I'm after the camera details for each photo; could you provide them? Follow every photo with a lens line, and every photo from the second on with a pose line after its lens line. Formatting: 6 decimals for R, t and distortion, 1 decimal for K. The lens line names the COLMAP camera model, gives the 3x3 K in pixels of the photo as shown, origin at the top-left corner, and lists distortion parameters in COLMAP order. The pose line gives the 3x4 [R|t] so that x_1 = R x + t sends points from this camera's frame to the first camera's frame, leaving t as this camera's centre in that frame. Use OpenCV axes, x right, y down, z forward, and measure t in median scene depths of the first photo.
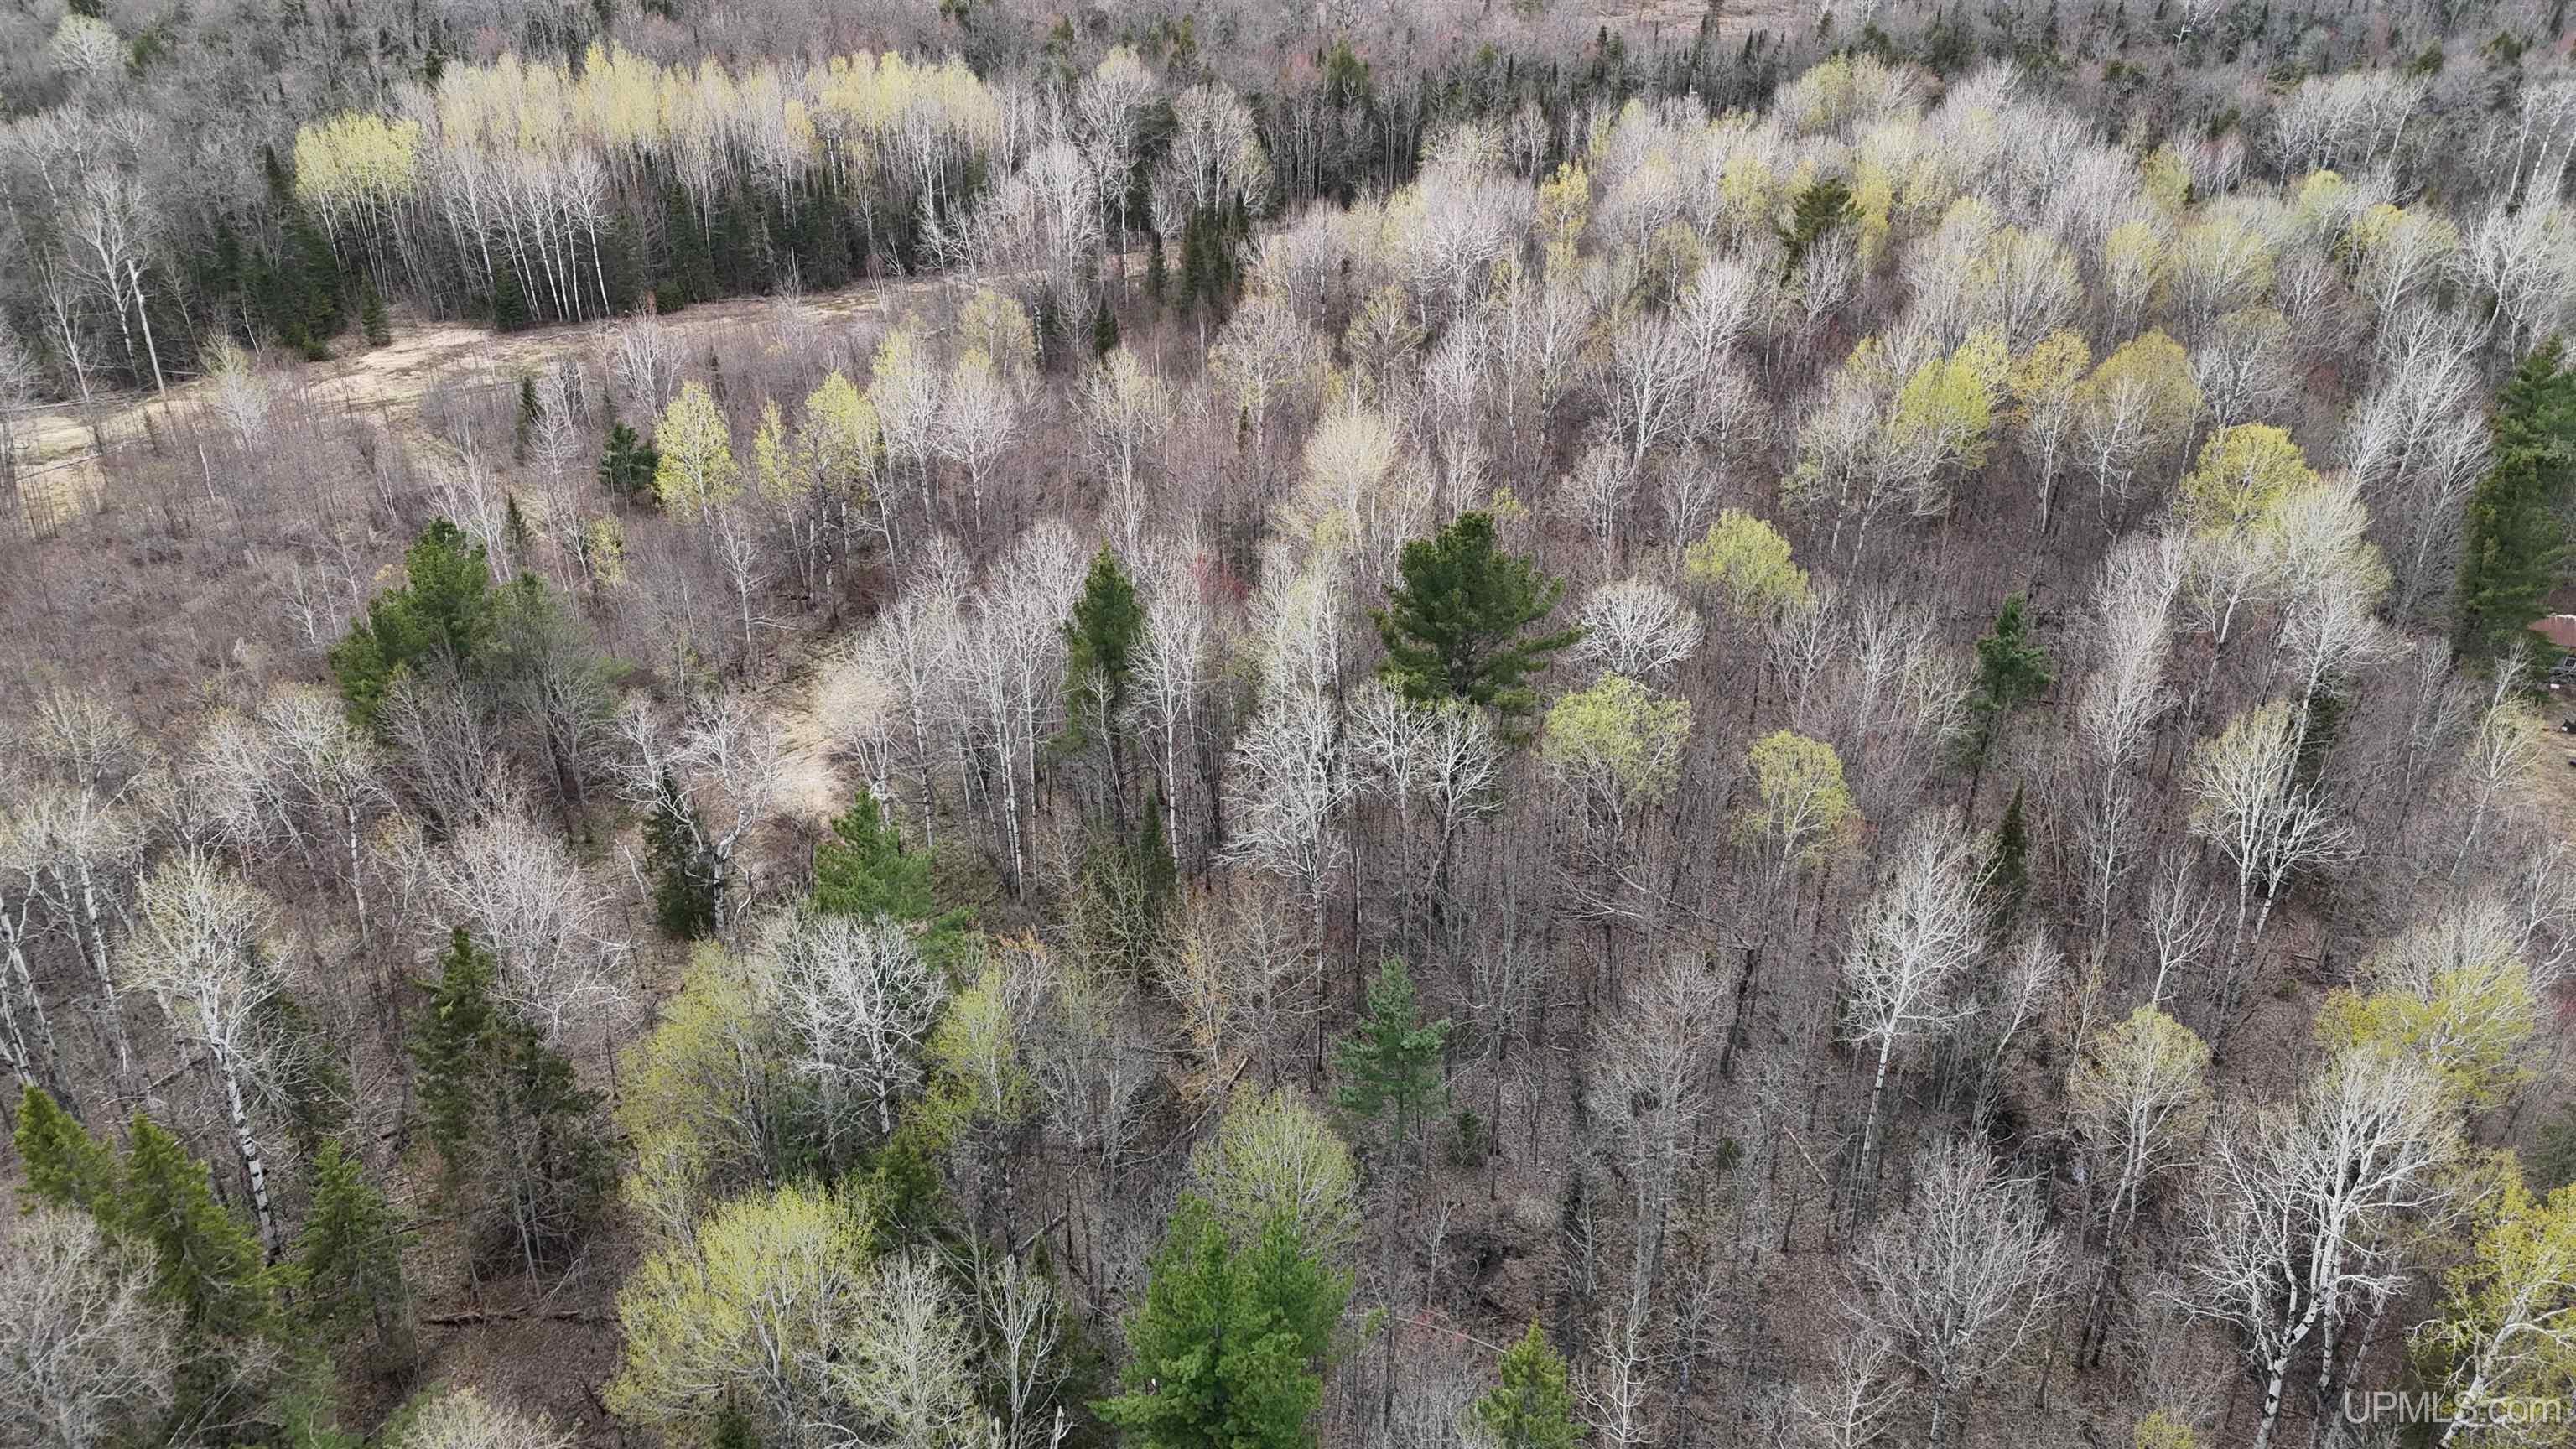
lens RADIAL K [[1889.0, 0, 1277.9], [0, 1889.0, 728.5], [0, 0, 1]] dist [0.079694, -0.072096]
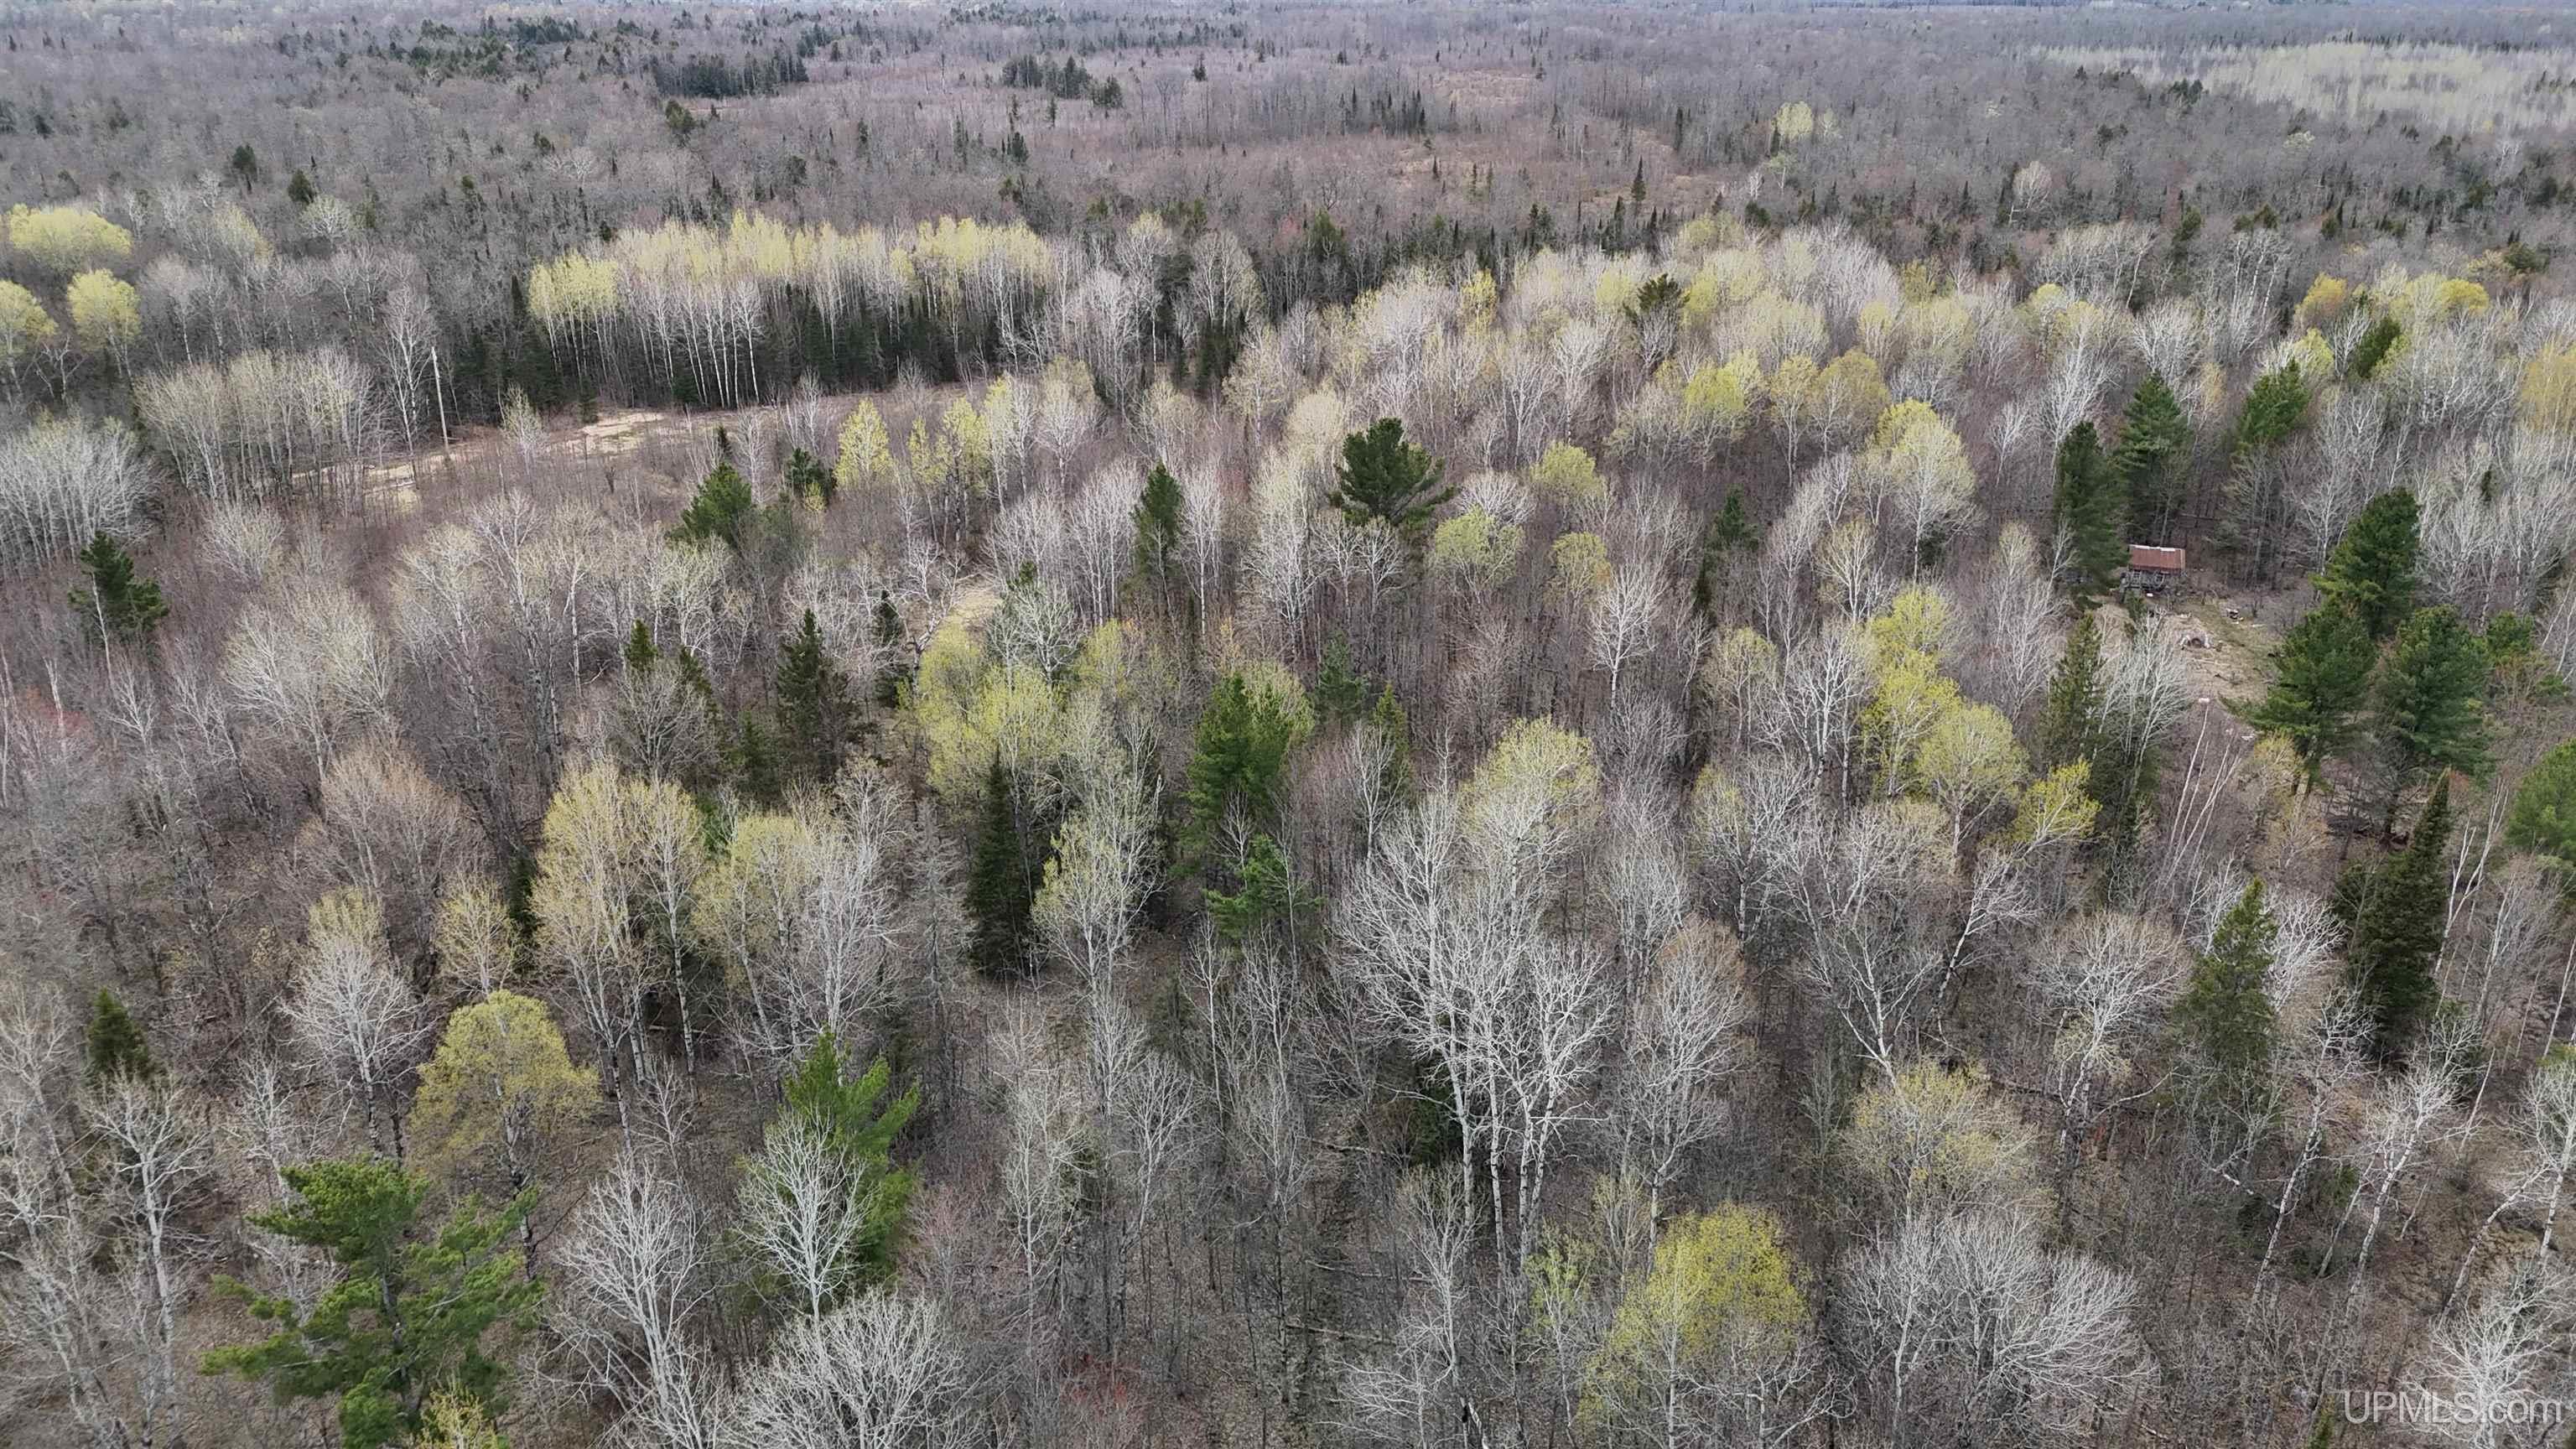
lens RADIAL K [[1889.0, 0, 1277.9], [0, 1889.0, 728.5], [0, 0, 1]] dist [0.079694, -0.072096]
pose [[0.999991, -0.003970, 0.001264, 0.001819], [0.004084, 0.994054, -0.108807, 0.151076], [-0.000825, 0.108812, 0.994062, -0.275316]]
